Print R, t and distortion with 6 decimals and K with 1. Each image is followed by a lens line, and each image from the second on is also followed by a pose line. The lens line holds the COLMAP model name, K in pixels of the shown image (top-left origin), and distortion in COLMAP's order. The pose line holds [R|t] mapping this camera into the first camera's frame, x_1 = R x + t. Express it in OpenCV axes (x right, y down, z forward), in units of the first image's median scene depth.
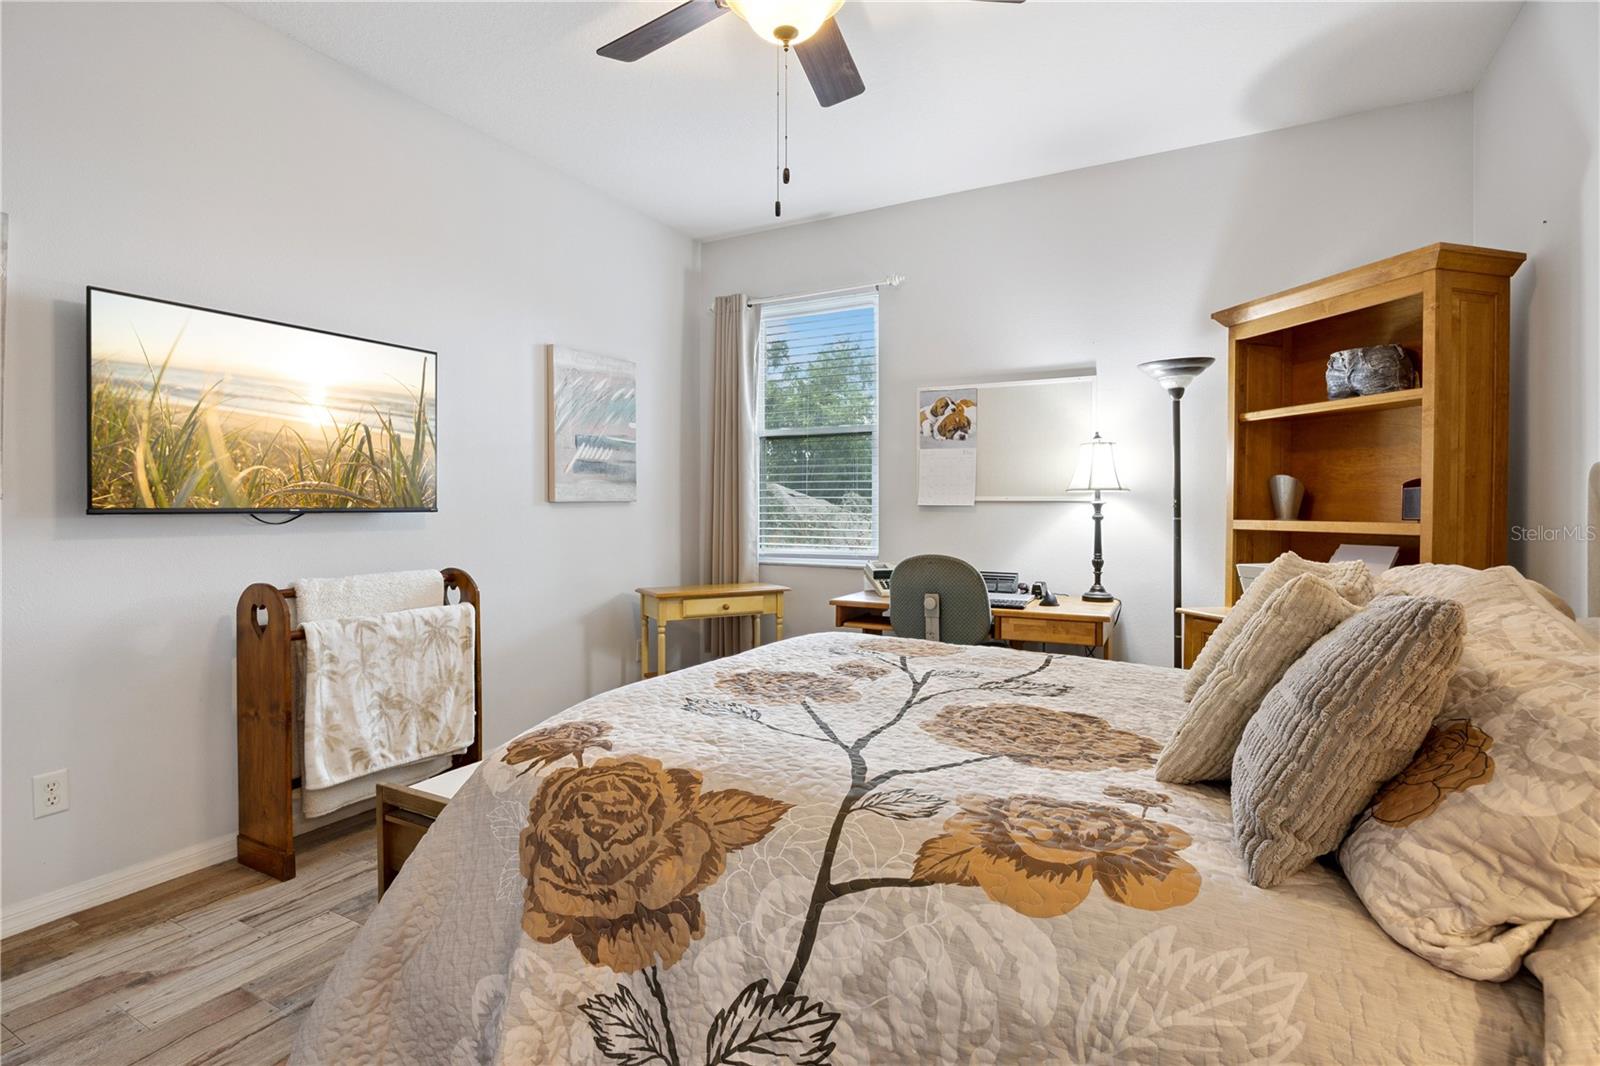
lens RADIAL K [[793.6, 0, 798.1], [0, 793.6, 519.4], [0, 0, 1]] dist [-0.015844, 0.000330]
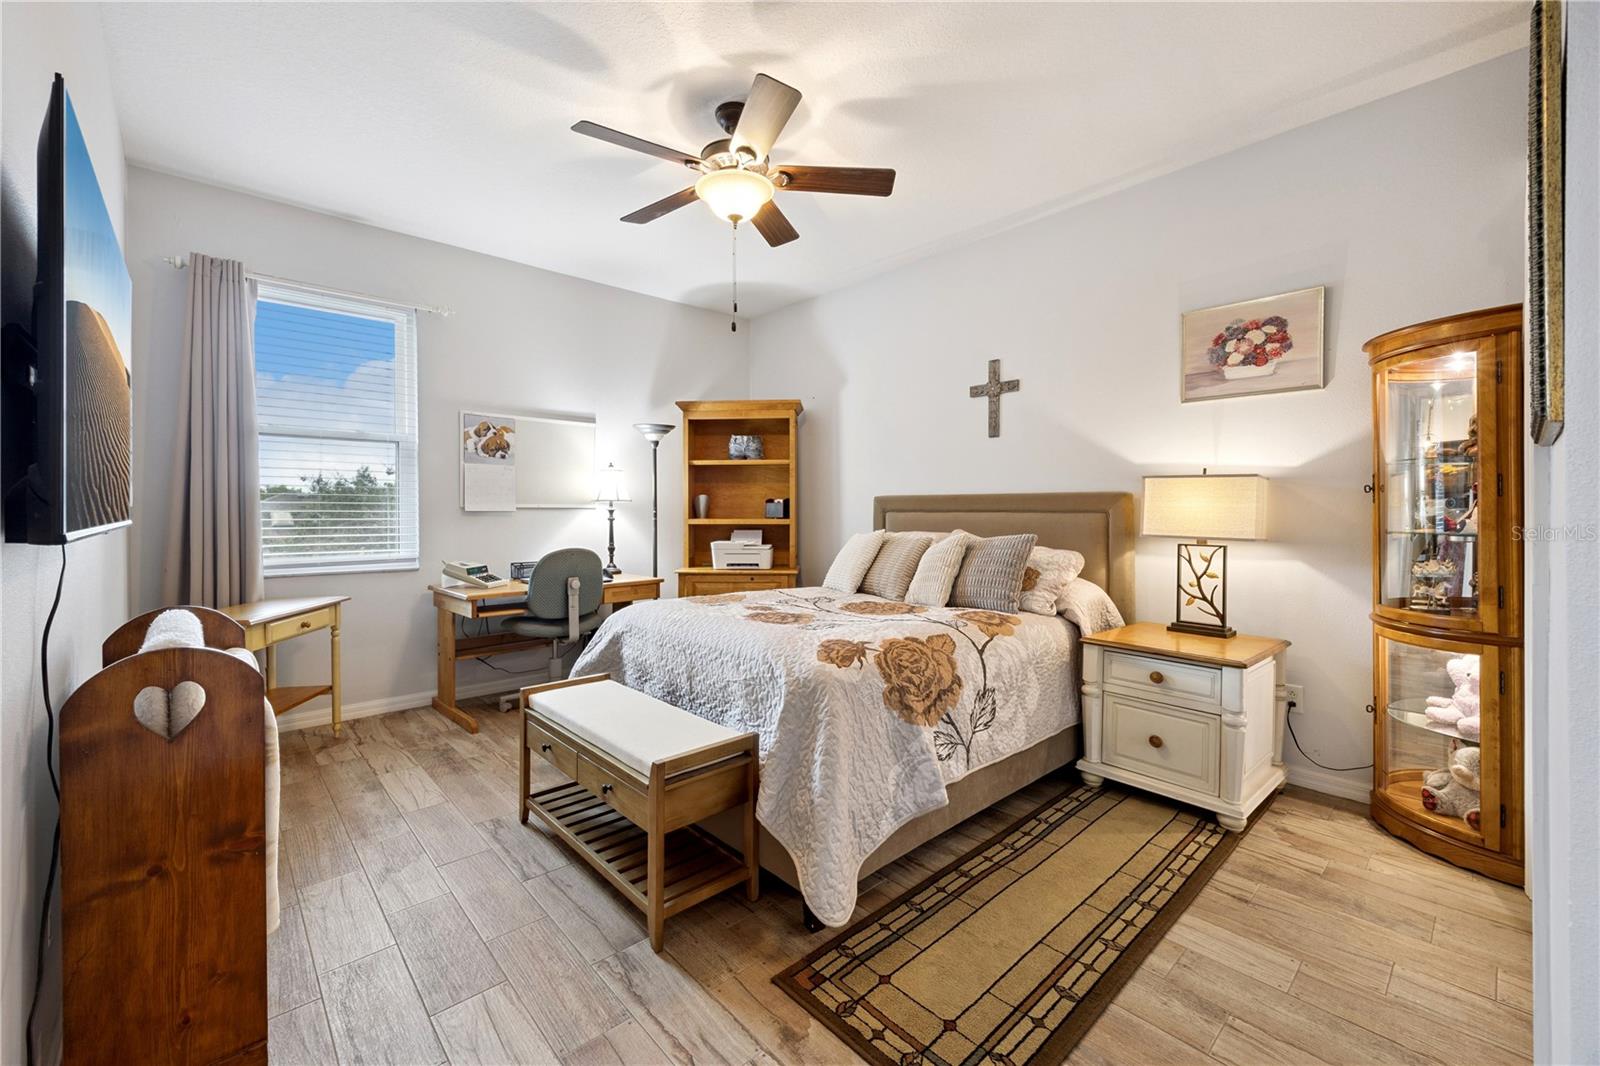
lens RADIAL K [[650.9, 0, 804.0], [0, 650.9, 521.4], [0, 0, 1]] dist [0.001575, 0.000079]
pose [[0.300342, -0.017563, 0.953670, -0.834317], [0.015095, 0.999793, 0.013658, -0.011125], [-0.953712, 0.010293, 0.300545, 0.322491]]
